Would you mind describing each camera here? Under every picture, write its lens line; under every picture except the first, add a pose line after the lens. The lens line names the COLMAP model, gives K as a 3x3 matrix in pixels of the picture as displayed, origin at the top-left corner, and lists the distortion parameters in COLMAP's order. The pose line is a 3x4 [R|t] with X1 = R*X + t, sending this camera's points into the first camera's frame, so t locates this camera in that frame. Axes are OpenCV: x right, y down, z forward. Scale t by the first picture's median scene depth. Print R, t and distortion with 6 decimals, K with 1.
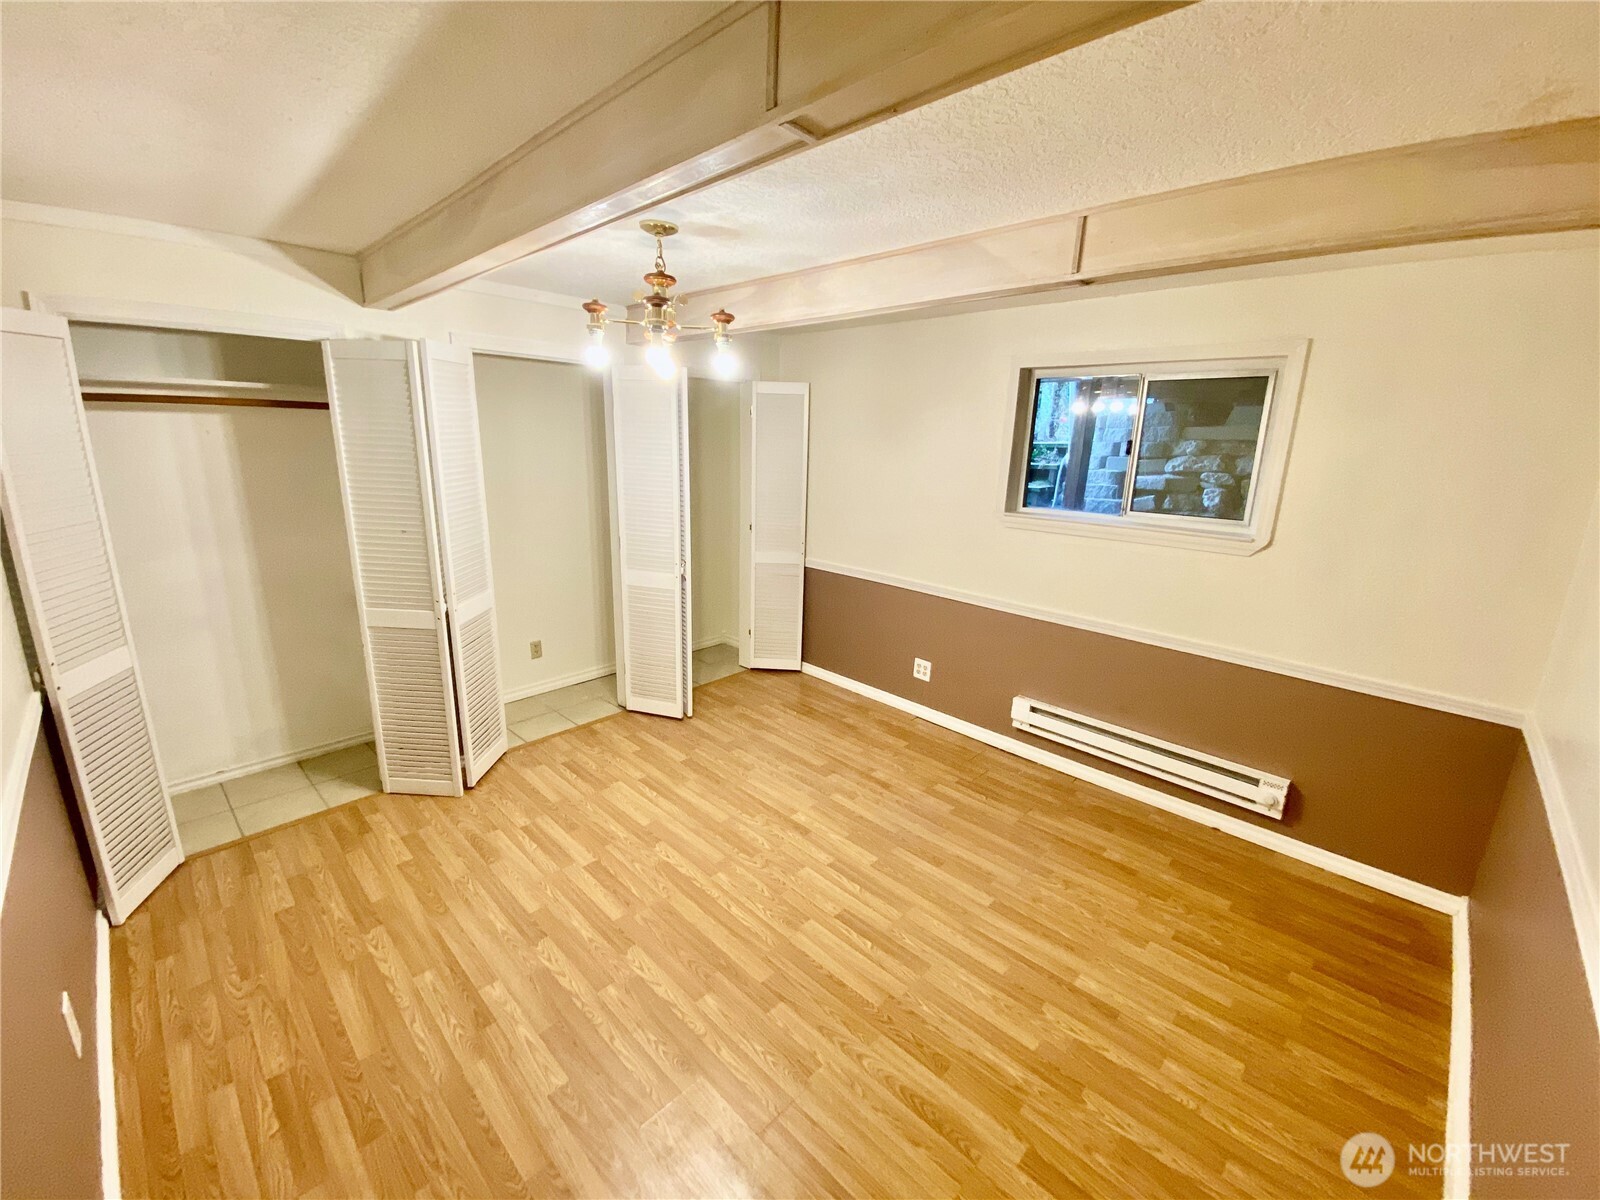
lens RADIAL K [[656.6, 0, 800.3], [0, 656.6, 595.0], [0, 0, 1]] dist [-0.011200, -0.009178]
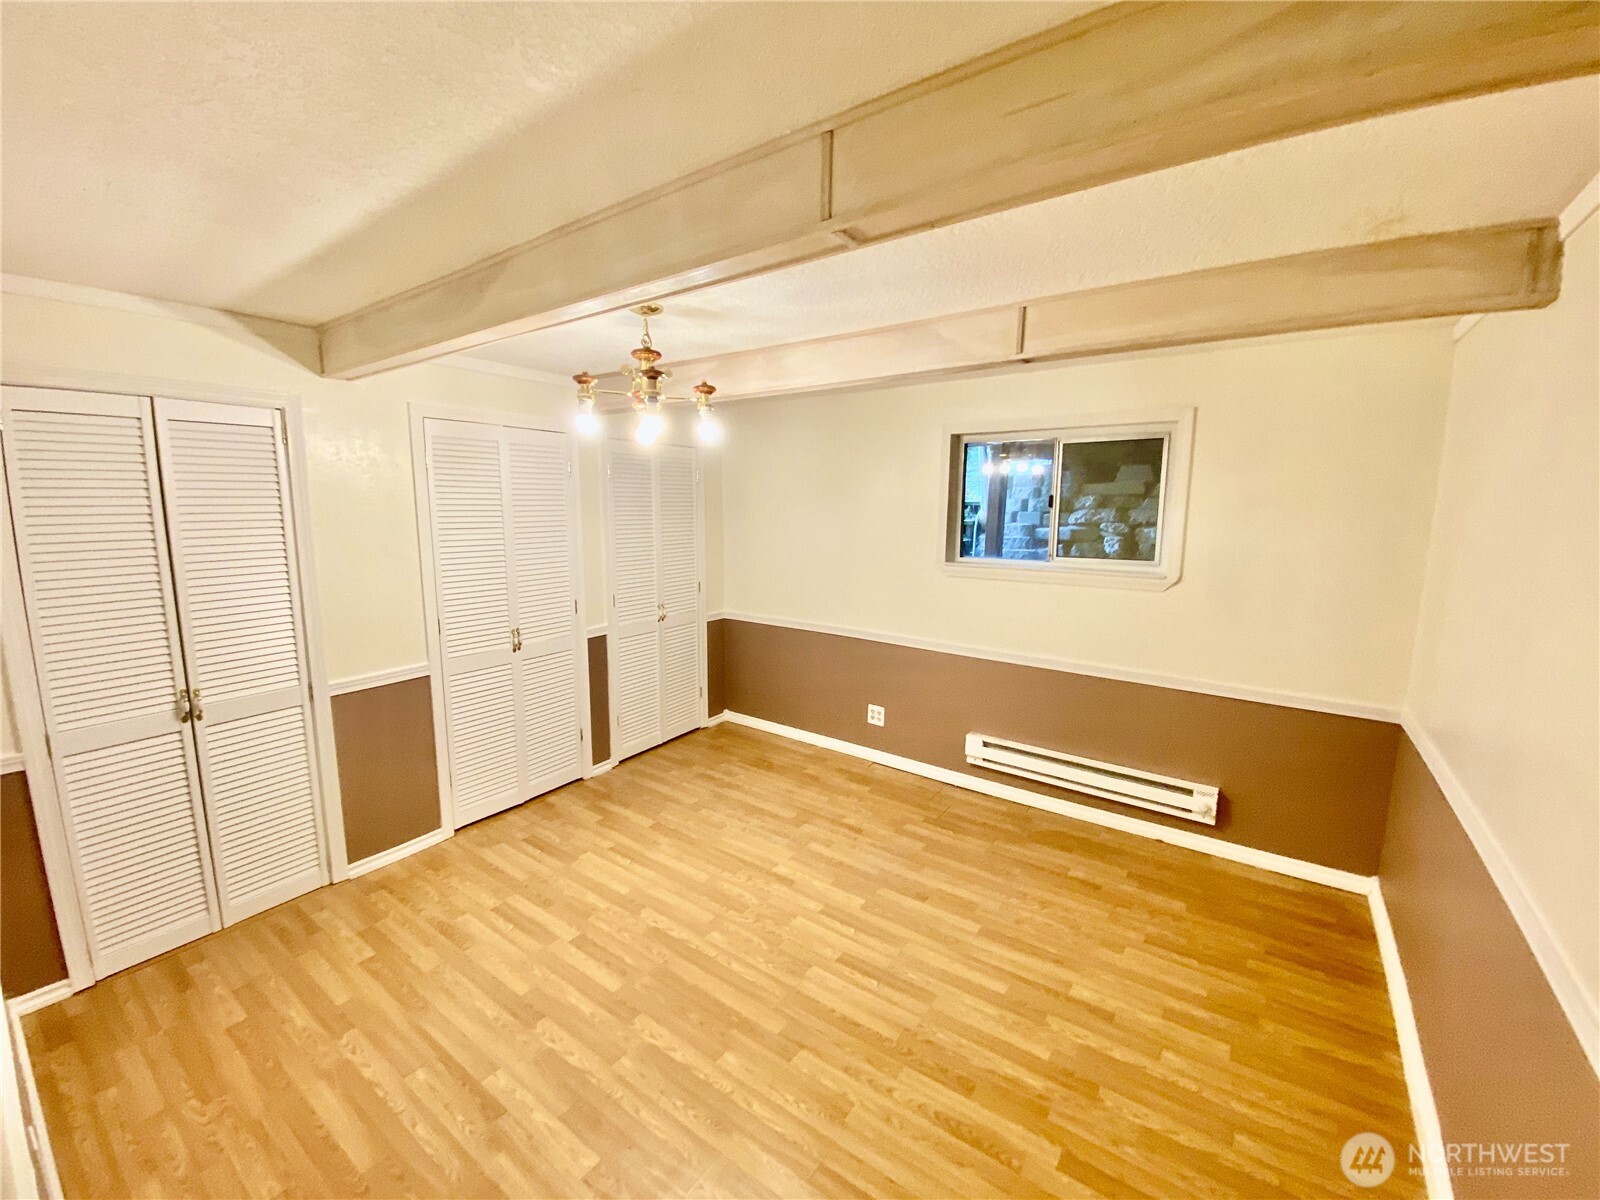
lens RADIAL K [[656.6, 0, 797.0], [0, 656.6, 595.1], [0, 0, 1]] dist [-0.011200, -0.009178]
pose [[0.988434, -0.042398, 0.145606, -0.133032], [0.056400, 0.994028, -0.093426, 0.020842], [-0.140775, 0.100557, 0.984922, -0.046018]]
